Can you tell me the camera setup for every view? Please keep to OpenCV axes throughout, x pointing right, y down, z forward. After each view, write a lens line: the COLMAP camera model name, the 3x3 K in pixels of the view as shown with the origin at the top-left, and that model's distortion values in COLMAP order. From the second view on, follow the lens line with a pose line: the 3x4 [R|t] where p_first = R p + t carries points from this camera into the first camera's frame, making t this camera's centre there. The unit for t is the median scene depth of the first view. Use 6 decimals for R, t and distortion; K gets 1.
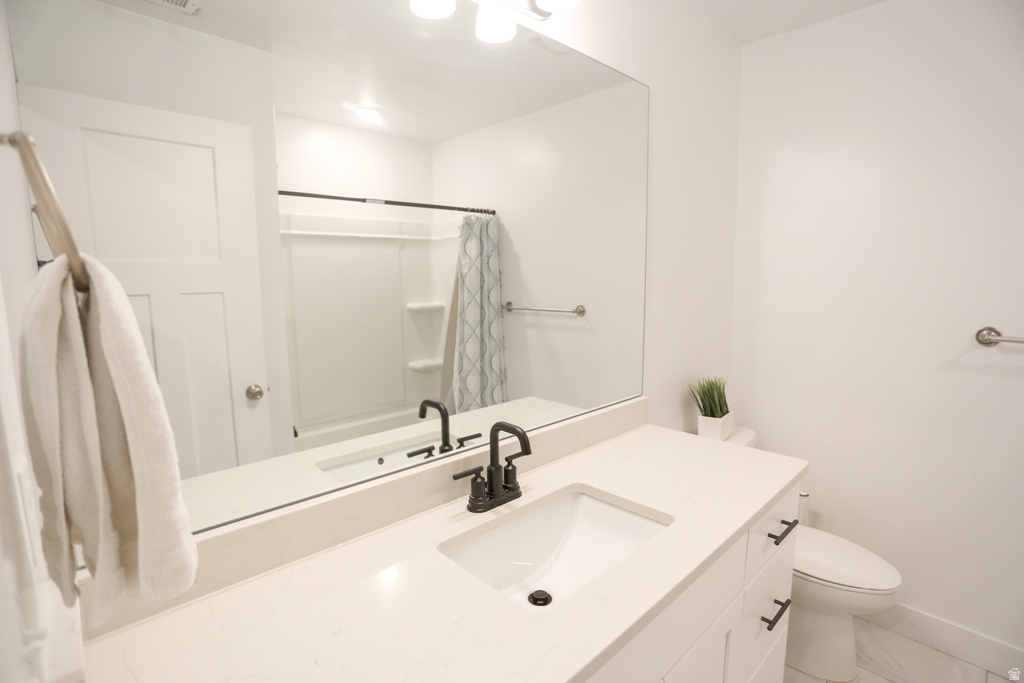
lens RADIAL K [[494.3, 0, 519.5], [0, 494.3, 340.6], [0, 0, 1]] dist [-0.063762, 0.024504]
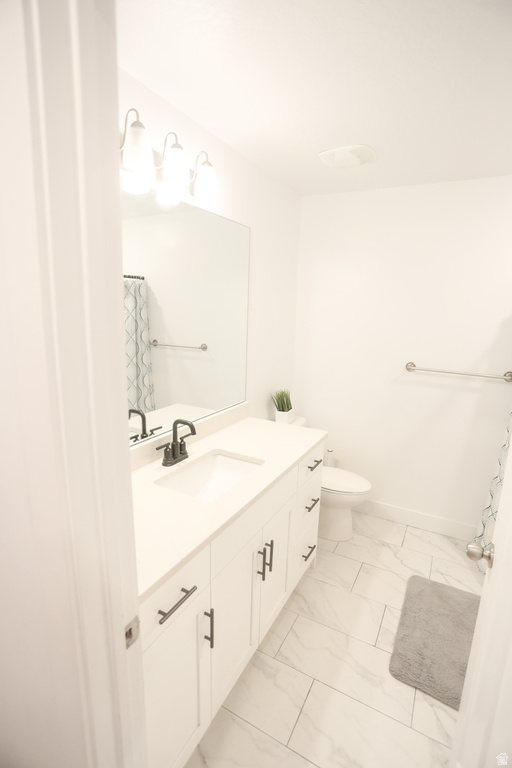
lens RADIAL K [[370.7, 0, 256.0], [0, 370.7, 384.0], [0, 0, 1]] dist [-0.063762, 0.024504]
pose [[0.956416, -0.025614, 0.290881, -0.116729], [0.004026, 0.997207, 0.074575, -0.056354], [-0.291979, -0.070154, 0.953848, -0.324921]]
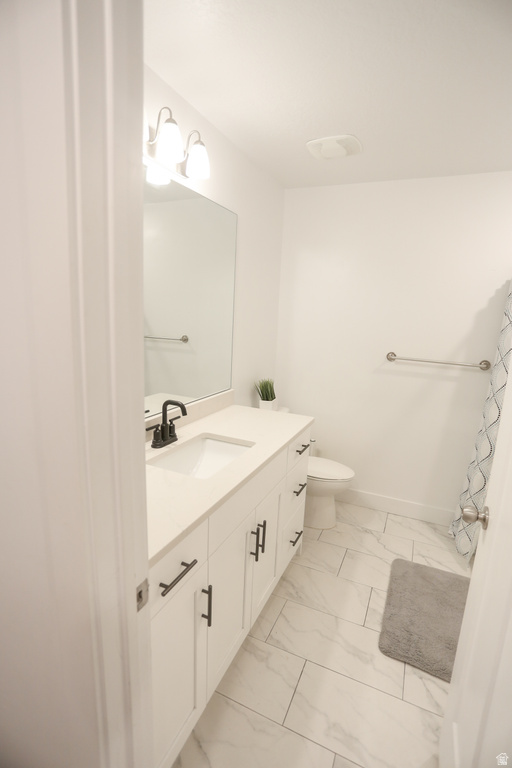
lens RADIAL K [[370.7, 0, 256.0], [0, 370.7, 384.0], [0, 0, 1]] dist [-0.063762, 0.024504]
pose [[0.932069, -0.022263, 0.361597, -0.167300], [-0.001876, 0.997800, 0.066270, 0.005532], [-0.362277, -0.062447, 0.929976, -0.309585]]
